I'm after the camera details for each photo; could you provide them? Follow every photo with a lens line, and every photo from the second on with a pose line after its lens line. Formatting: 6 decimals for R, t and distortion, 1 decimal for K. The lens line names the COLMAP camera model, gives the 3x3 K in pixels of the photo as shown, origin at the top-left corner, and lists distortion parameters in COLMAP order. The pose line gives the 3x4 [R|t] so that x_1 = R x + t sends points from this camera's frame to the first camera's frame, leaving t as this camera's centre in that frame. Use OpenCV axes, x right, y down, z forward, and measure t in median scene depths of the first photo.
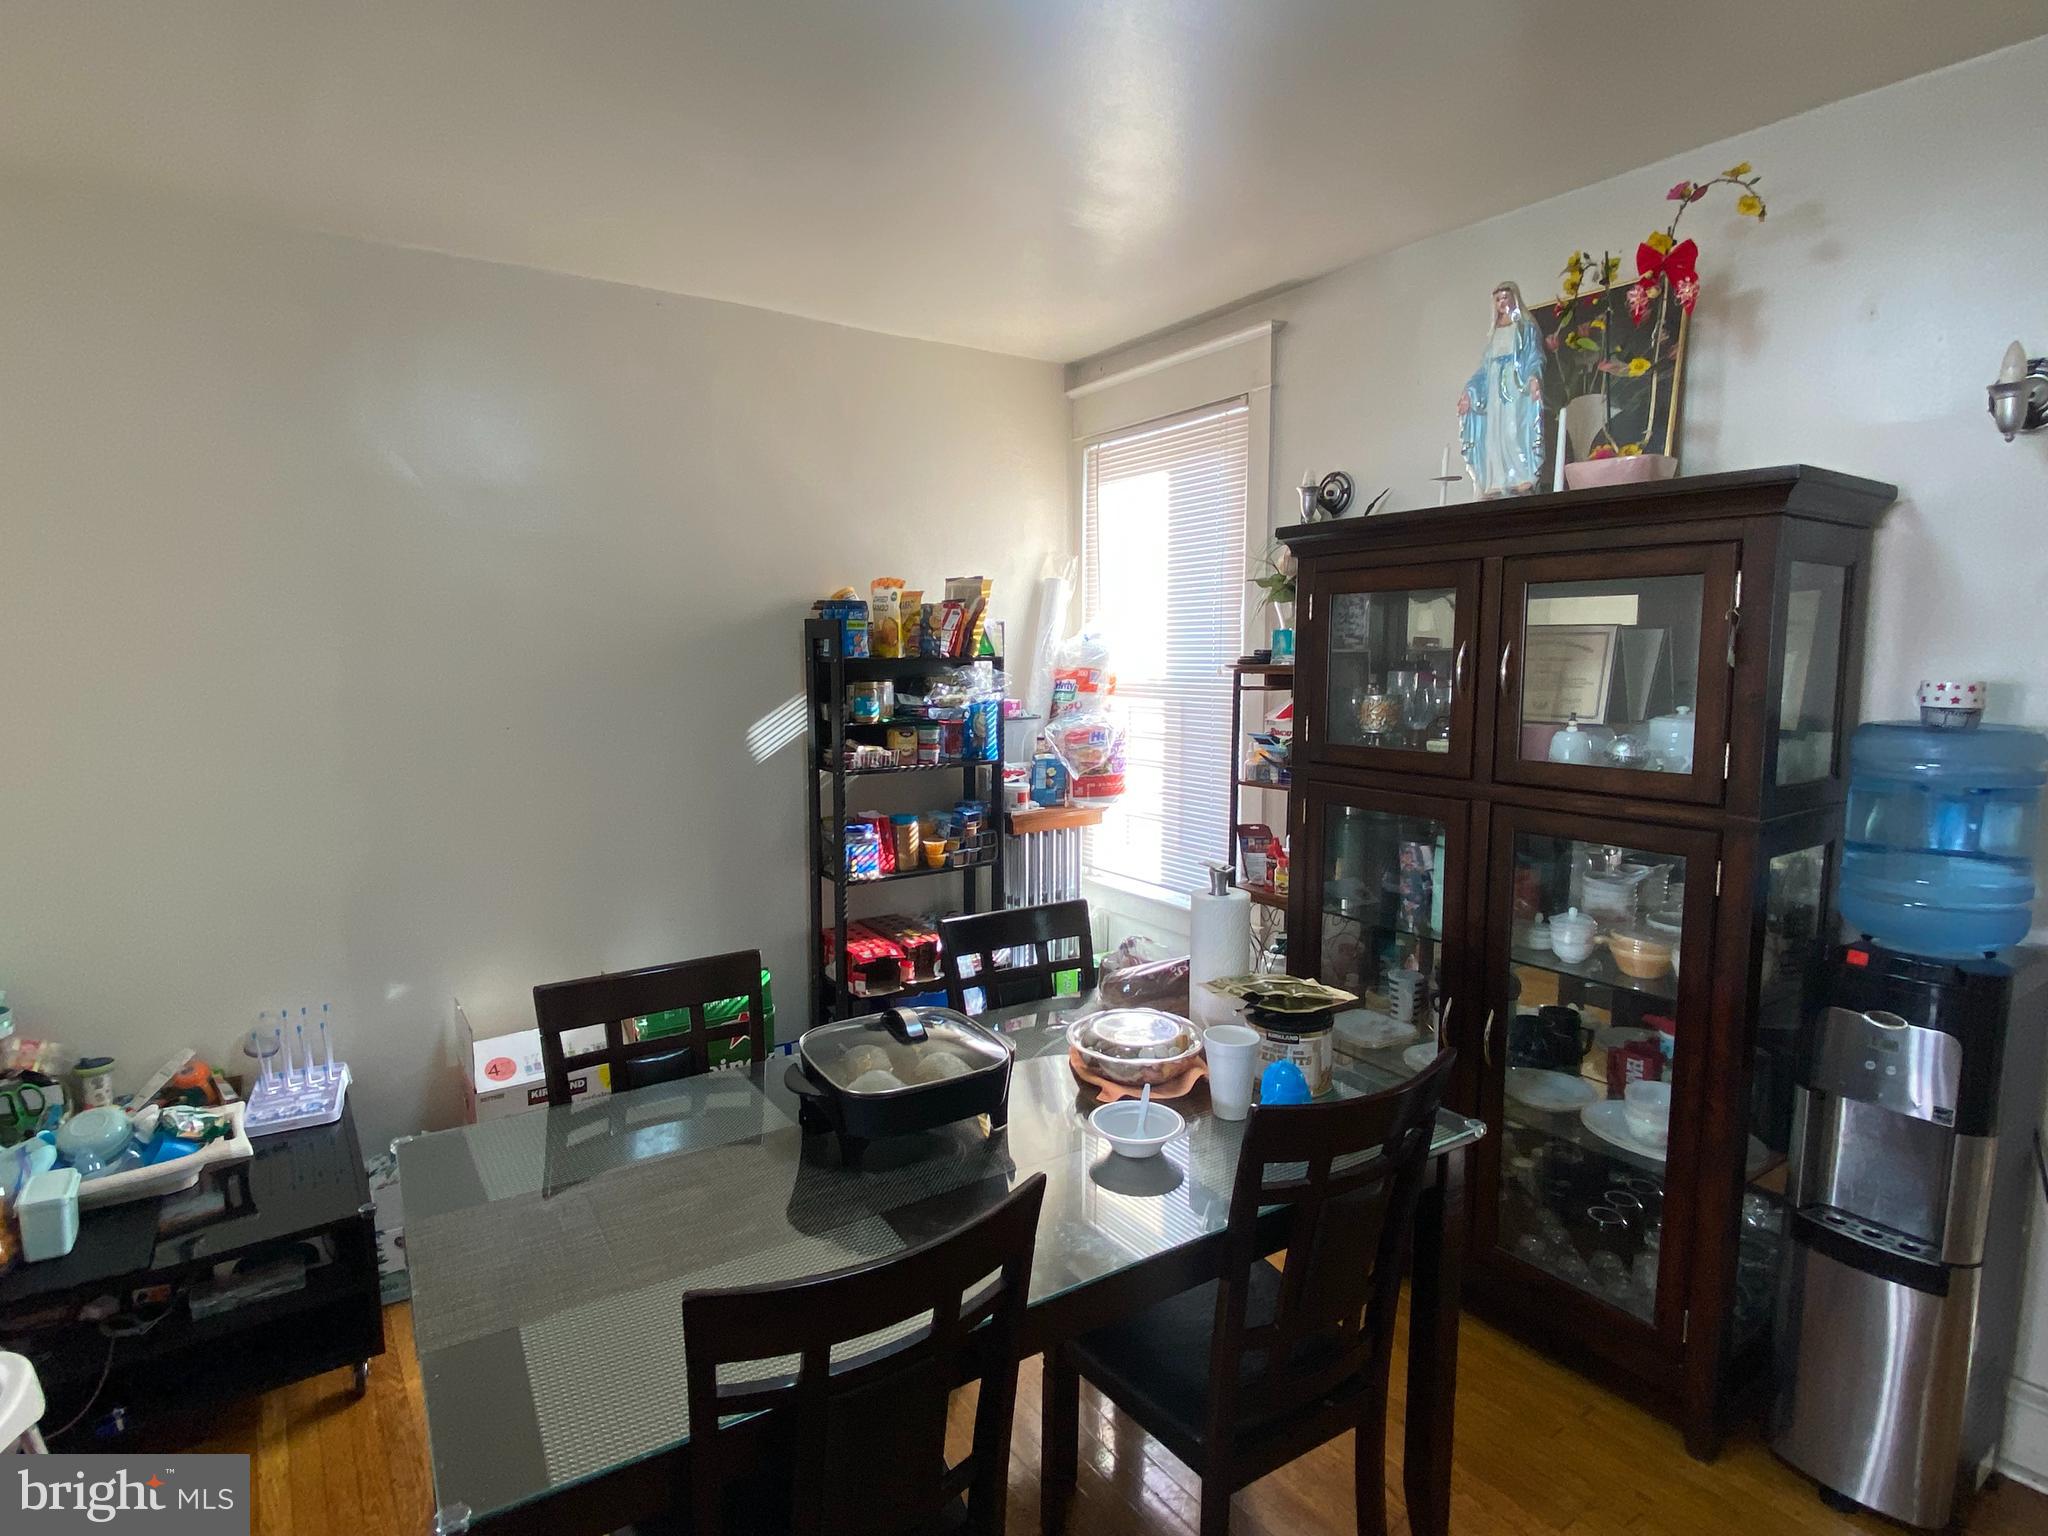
lens RADIAL K [[1066.3, 0, 1024.0], [0, 1066.3, 768.0], [0, 0, 1]] dist [0.092362, -0.094535]
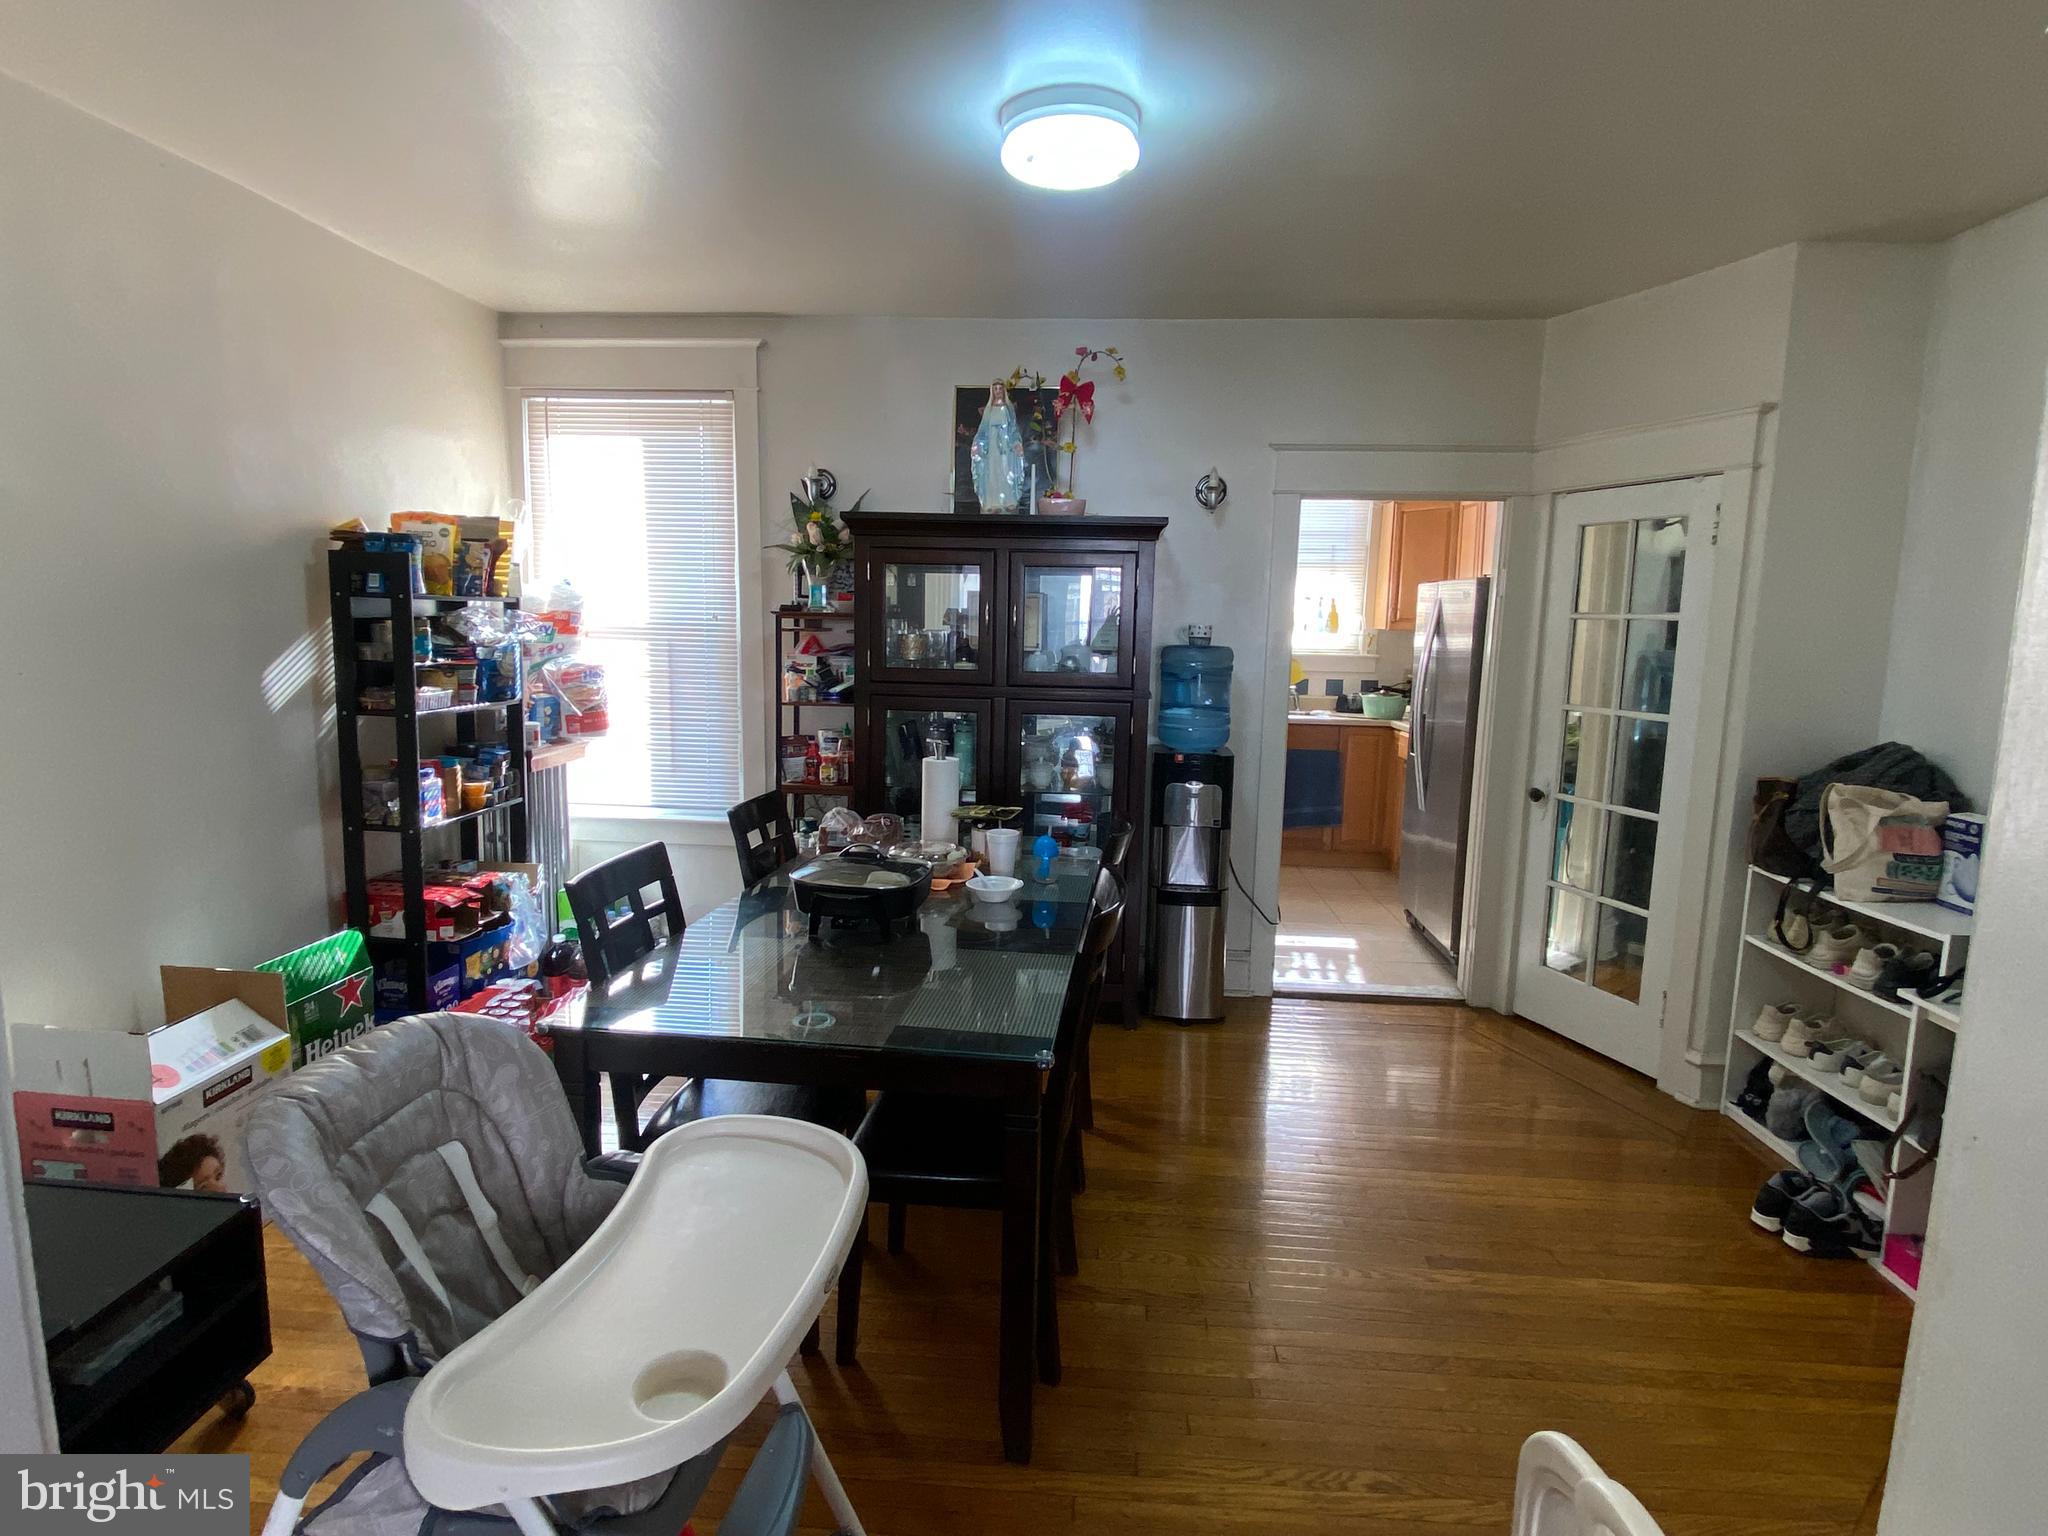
lens RADIAL K [[1066.3, 0, 1024.0], [0, 1066.3, 768.0], [0, 0, 1]] dist [0.092362, -0.094535]
pose [[0.630887, -0.091580, 0.770451, -0.549549], [0.064126, 0.995767, 0.065853, 0.021936], [-0.773220, 0.007860, 0.634089, -0.037665]]
